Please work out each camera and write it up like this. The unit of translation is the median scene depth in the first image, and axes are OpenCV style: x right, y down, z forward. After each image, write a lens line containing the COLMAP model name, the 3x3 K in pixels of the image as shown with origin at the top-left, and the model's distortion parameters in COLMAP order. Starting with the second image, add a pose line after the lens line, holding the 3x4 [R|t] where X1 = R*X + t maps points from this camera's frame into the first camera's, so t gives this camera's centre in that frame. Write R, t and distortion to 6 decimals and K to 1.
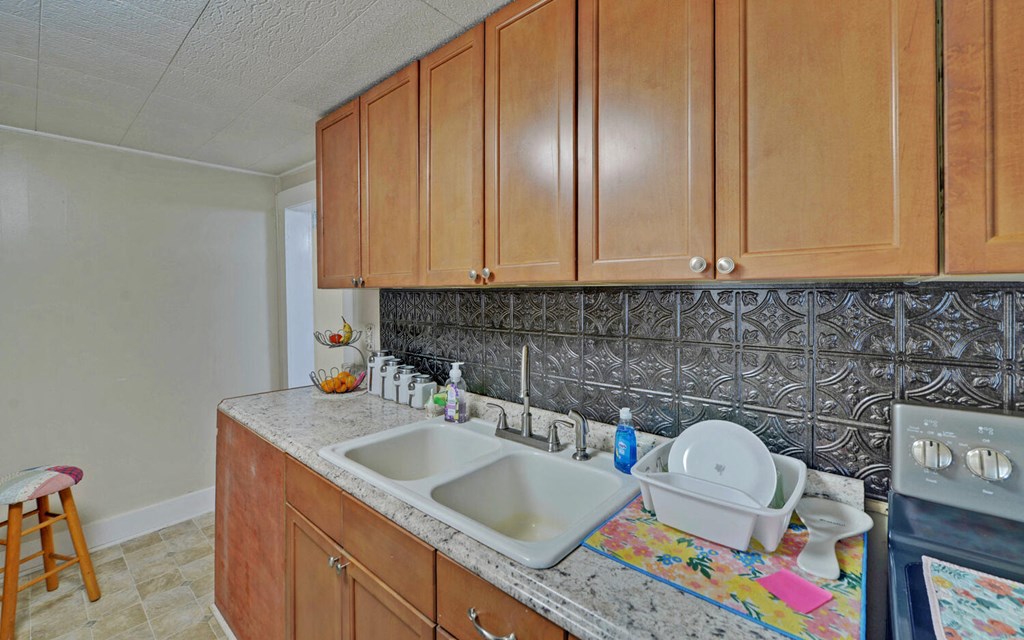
lens RADIAL K [[425.0, 0, 514.5], [0, 425.0, 293.5], [0, 0, 1]] dist [-0.002619, 0.000160]
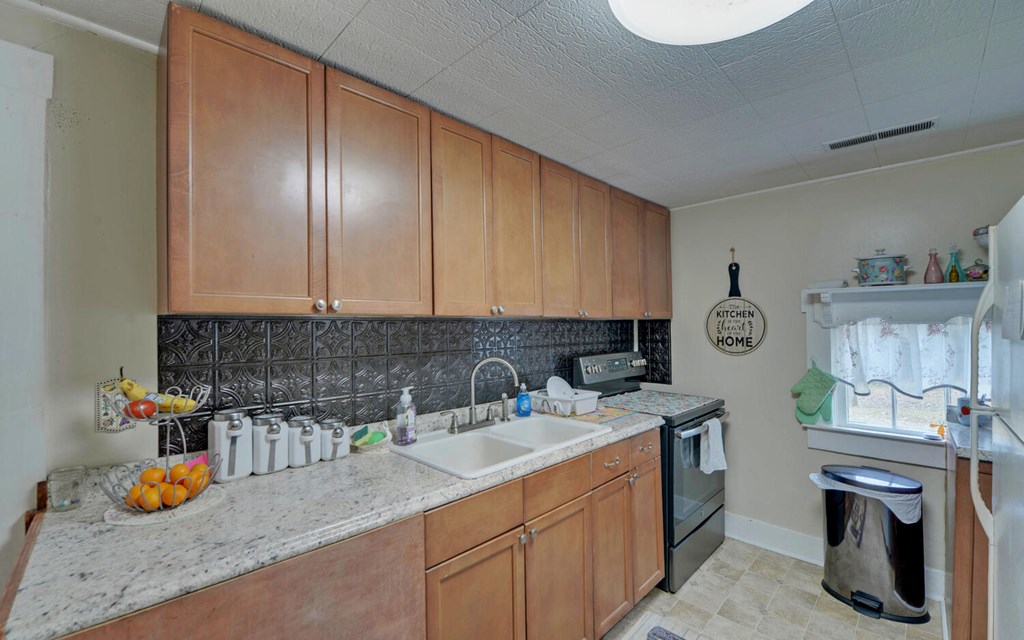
lens RADIAL K [[419.8, 0, 507.6], [0, 419.8, 321.7], [0, 0, 1]] dist [-0.001295, -0.010460]
pose [[0.088888, -0.003260, 0.996036, -1.172836], [0.003364, 0.999990, 0.002973, -0.006926], [-0.996036, 0.003087, 0.088899, 0.654307]]
